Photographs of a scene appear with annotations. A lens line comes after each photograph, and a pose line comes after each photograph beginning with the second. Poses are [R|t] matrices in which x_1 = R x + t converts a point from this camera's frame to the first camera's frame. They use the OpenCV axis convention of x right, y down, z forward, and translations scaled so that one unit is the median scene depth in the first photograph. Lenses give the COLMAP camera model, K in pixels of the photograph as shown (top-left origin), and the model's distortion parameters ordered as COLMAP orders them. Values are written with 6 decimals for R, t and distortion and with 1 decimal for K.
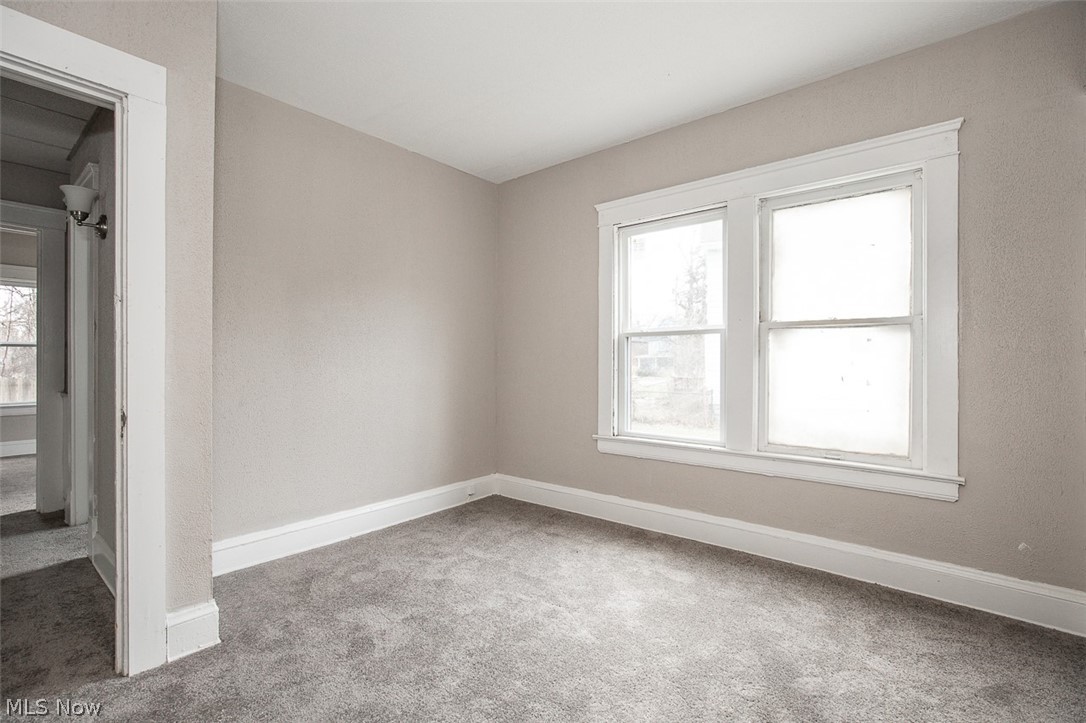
lens RADIAL K [[499.4, 0, 540.5], [0, 499.4, 355.6], [0, 0, 1]] dist [0.003682, 0.000740]
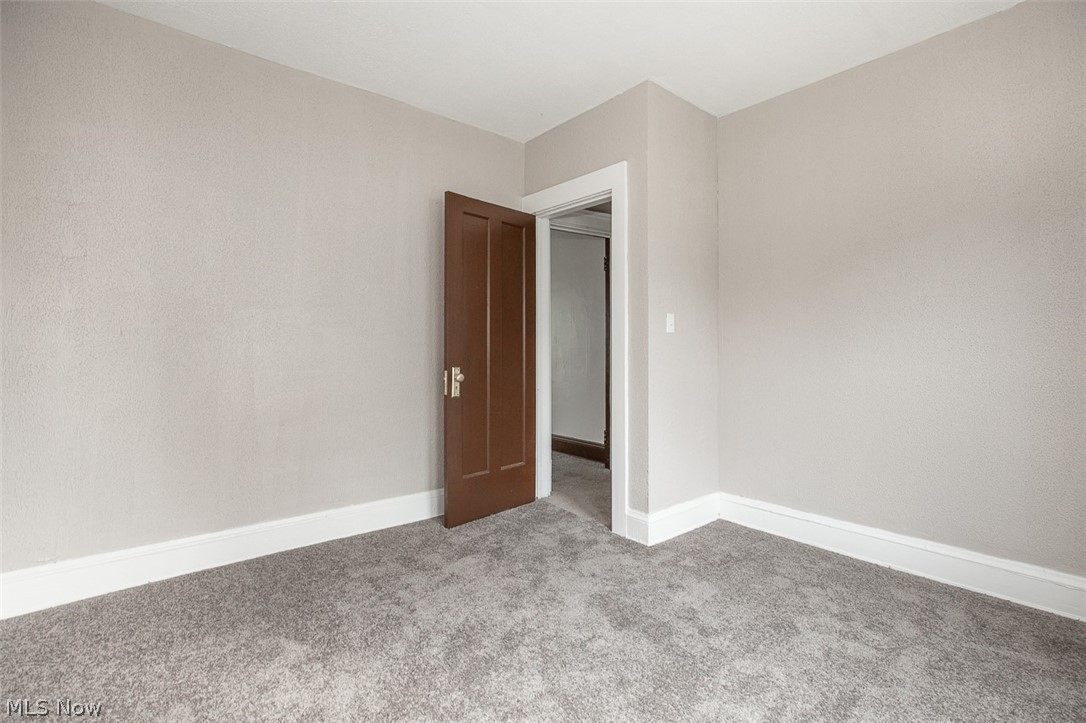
lens RADIAL K [[496.3, 0, 545.8], [0, 496.3, 364.8], [0, 0, 1]] dist [-0.013435, 0.000313]
pose [[-0.169152, 0.032355, -0.985059, 0.546667], [0.011277, 0.999459, 0.030892, 0.008753], [0.985525, -0.005883, -0.169425, 0.668960]]
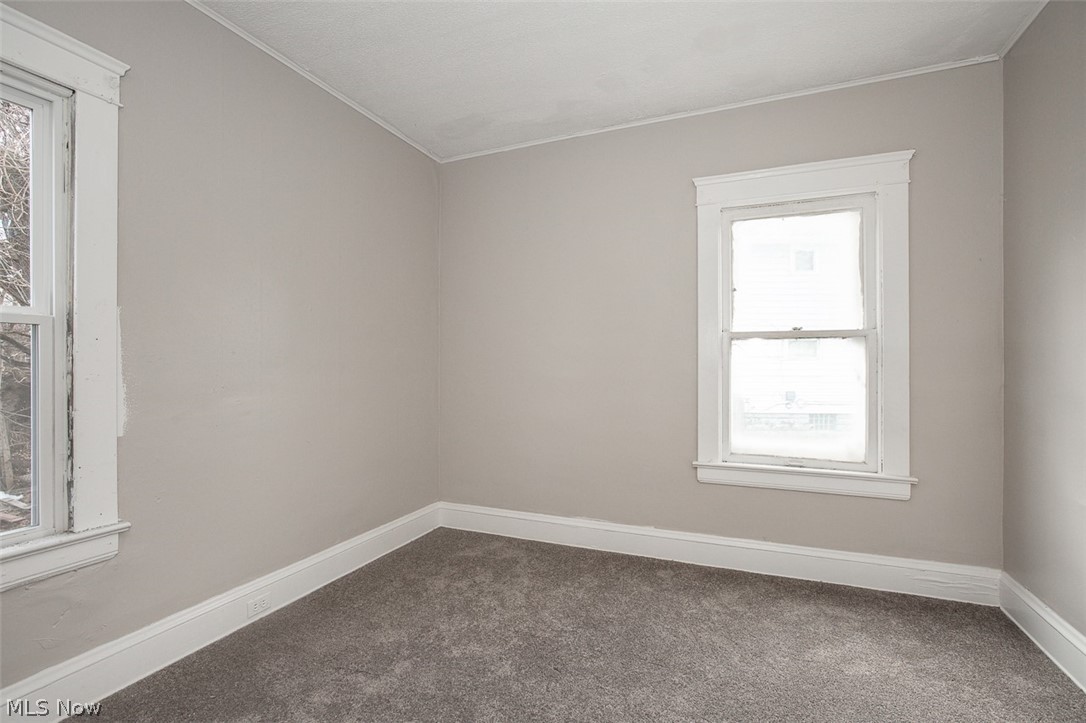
lens RADIAL K [[496.3, 0, 545.8], [0, 496.3, 364.8], [0, 0, 1]] dist [-0.013435, 0.000313]
pose [[0.956060, 0.004011, 0.293145, -0.198517], [-0.004857, 0.999986, 0.002158, -0.001688], [-0.293132, -0.003487, 0.956066, 0.172635]]
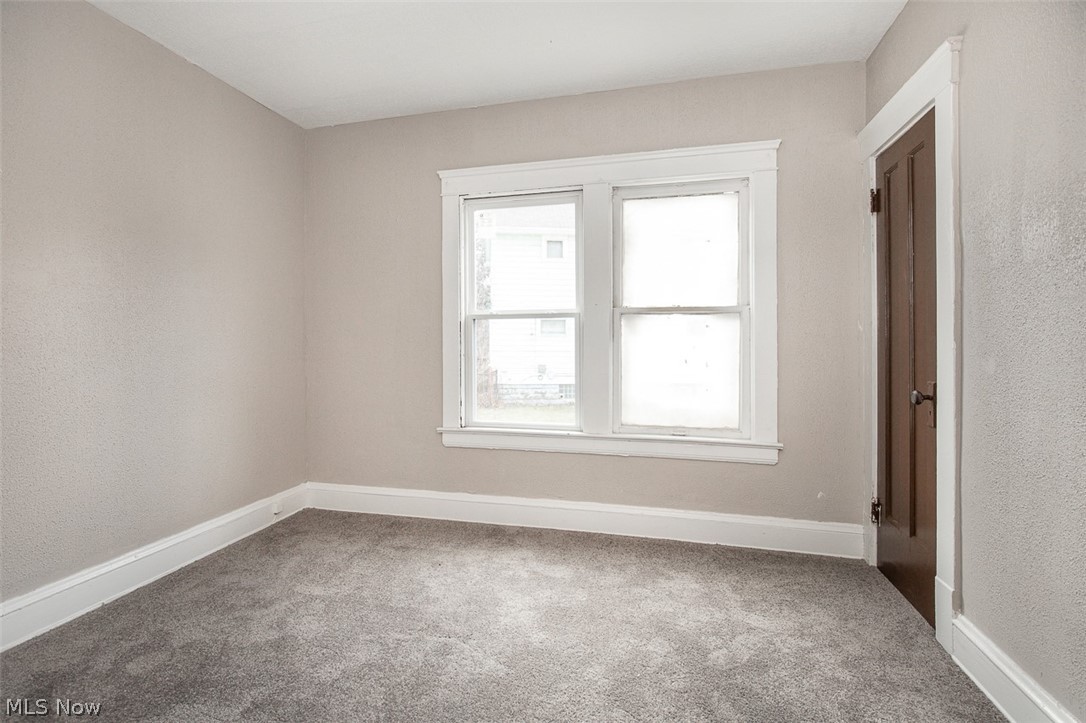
lens RADIAL K [[505.9, 0, 540.4], [0, 505.9, 342.2], [0, 0, 1]] dist [-0.001351, 0.000749]
pose [[0.903273, -0.000332, 0.429067, -0.151151], [-0.003173, 0.999967, 0.007454, -0.002674], [-0.429055, -0.008094, 0.903242, 0.134280]]
